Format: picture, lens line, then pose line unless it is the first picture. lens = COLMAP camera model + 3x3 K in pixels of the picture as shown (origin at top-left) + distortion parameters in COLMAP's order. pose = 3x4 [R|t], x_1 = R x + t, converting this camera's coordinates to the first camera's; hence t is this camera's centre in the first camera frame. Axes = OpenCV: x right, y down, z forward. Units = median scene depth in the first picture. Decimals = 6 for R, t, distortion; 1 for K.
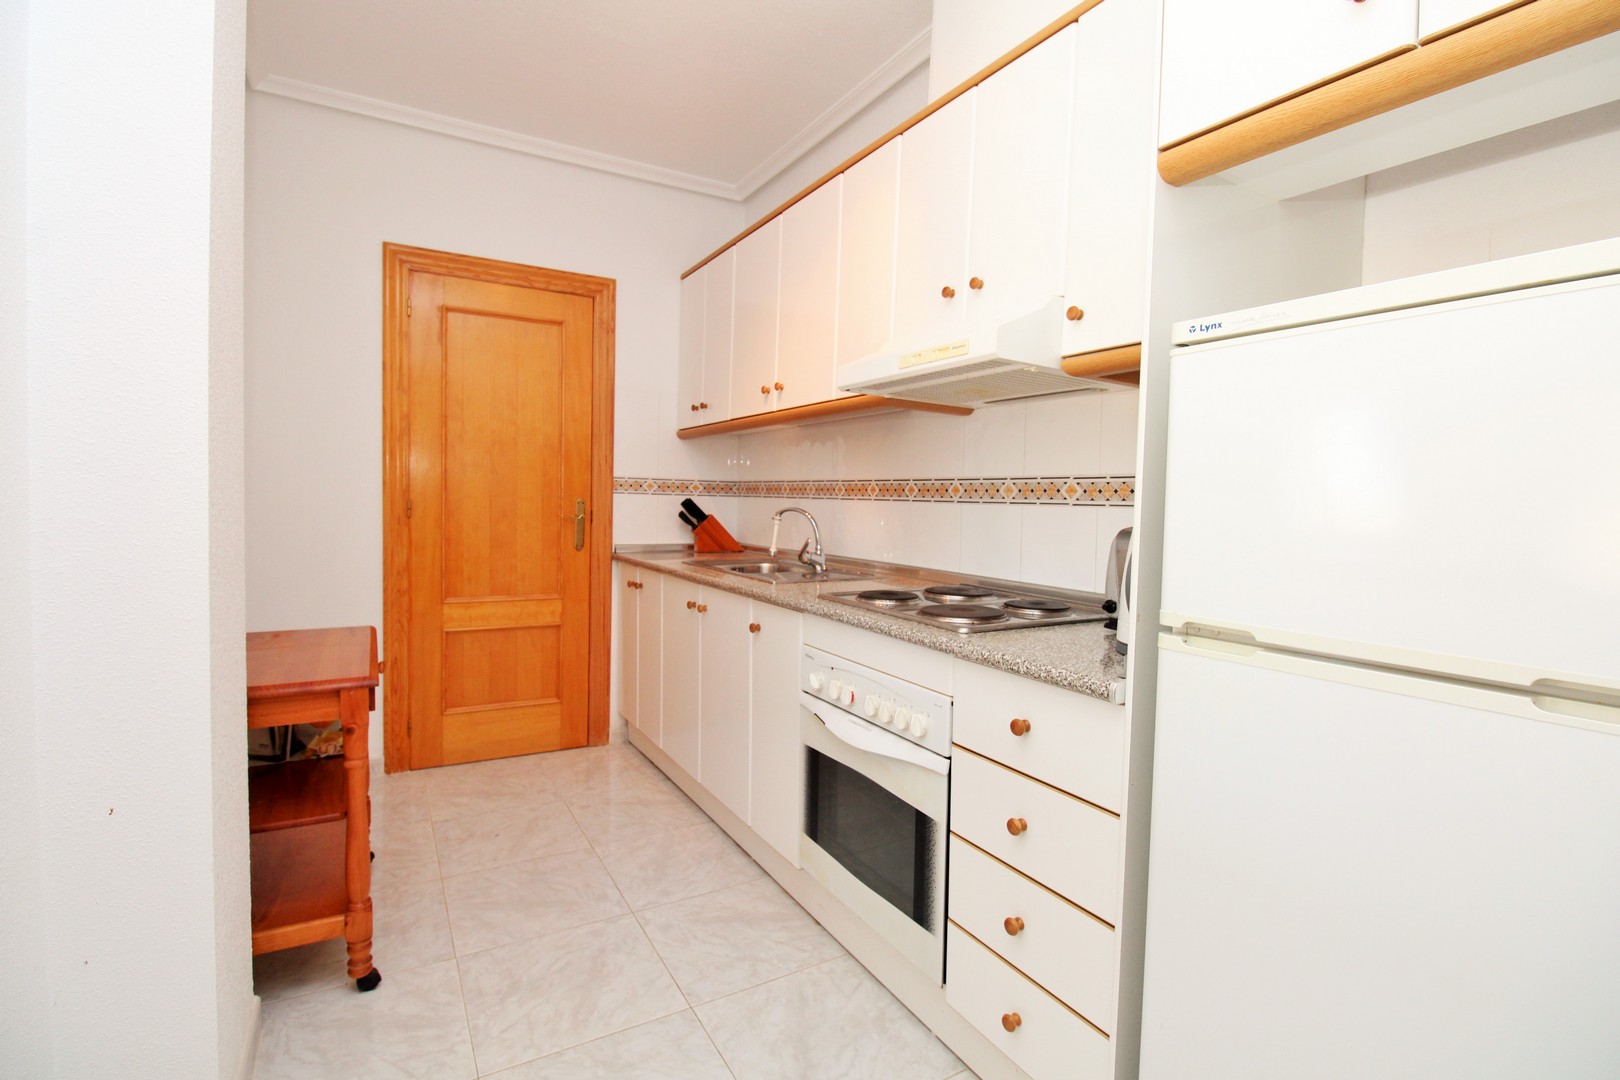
lens RADIAL K [[749.2, 0, 813.2], [0, 749.2, 540.6], [0, 0, 1]] dist [0.002187, -0.013369]
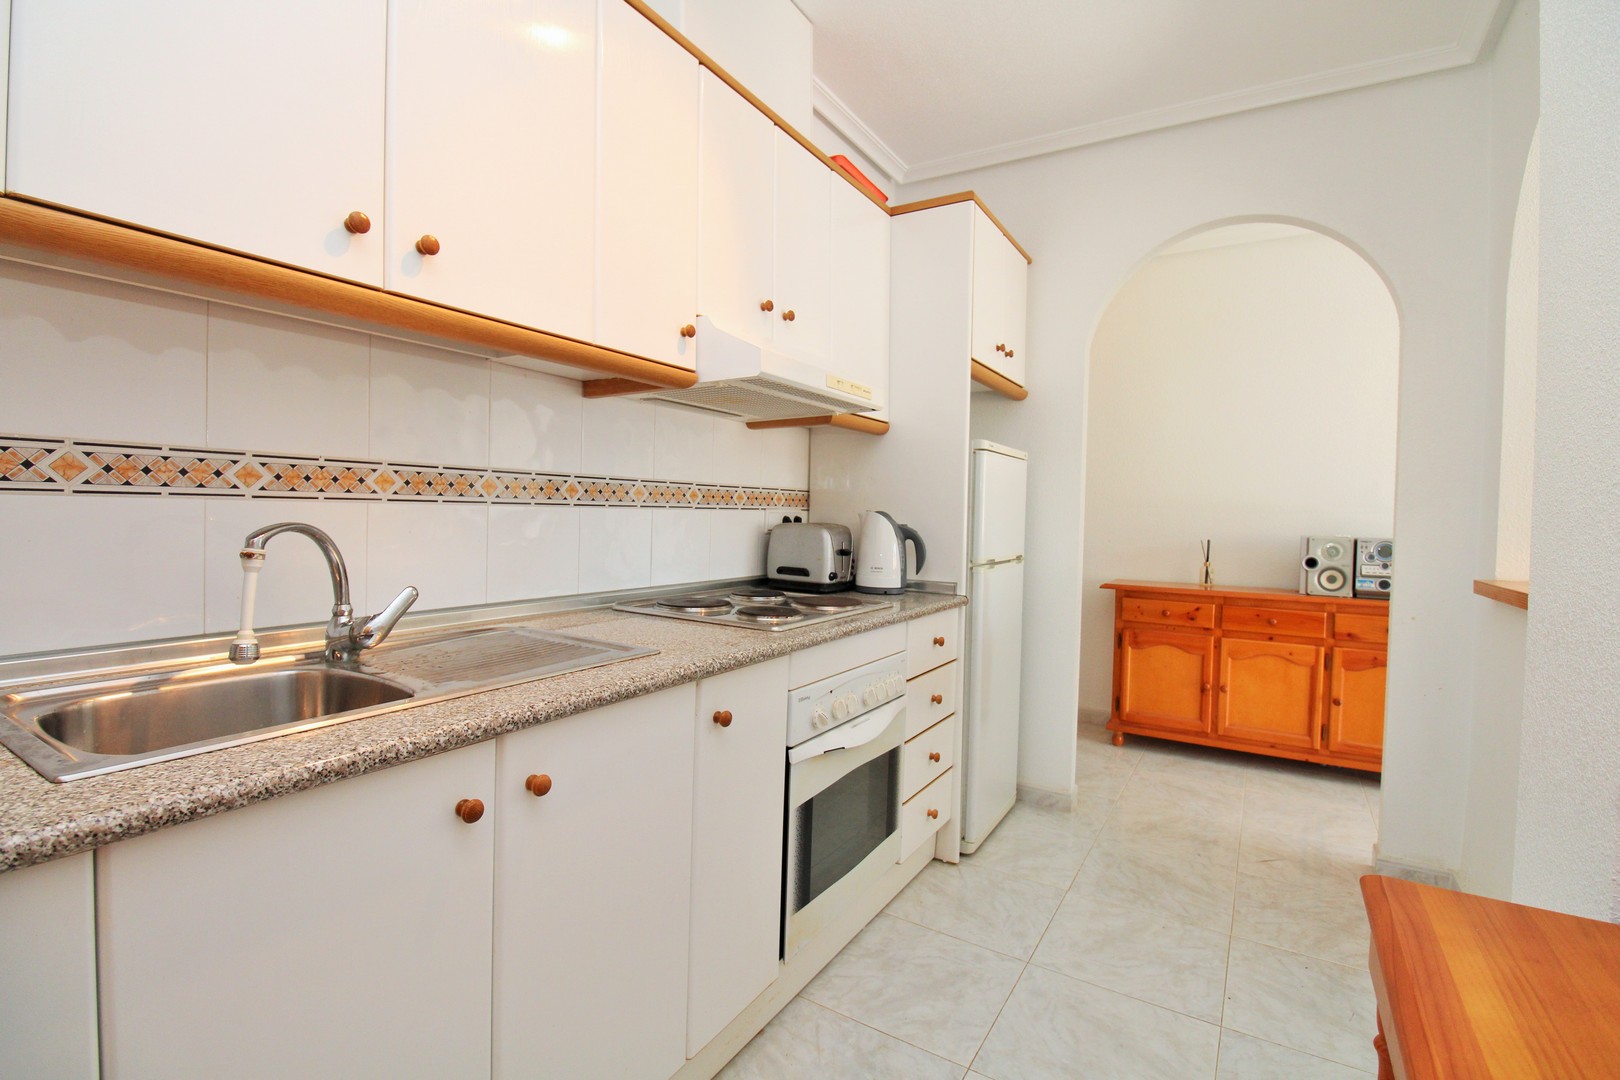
lens RADIAL K [[749.2, 0, 819.5], [0, 749.2, 530.2], [0, 0, 1]] dist [0.002187, -0.013369]
pose [[-0.474354, -0.060392, 0.878260, -0.670883], [0.011801, 0.997118, 0.074938, -0.087981], [-0.880255, 0.045912, -0.472274, 1.241908]]
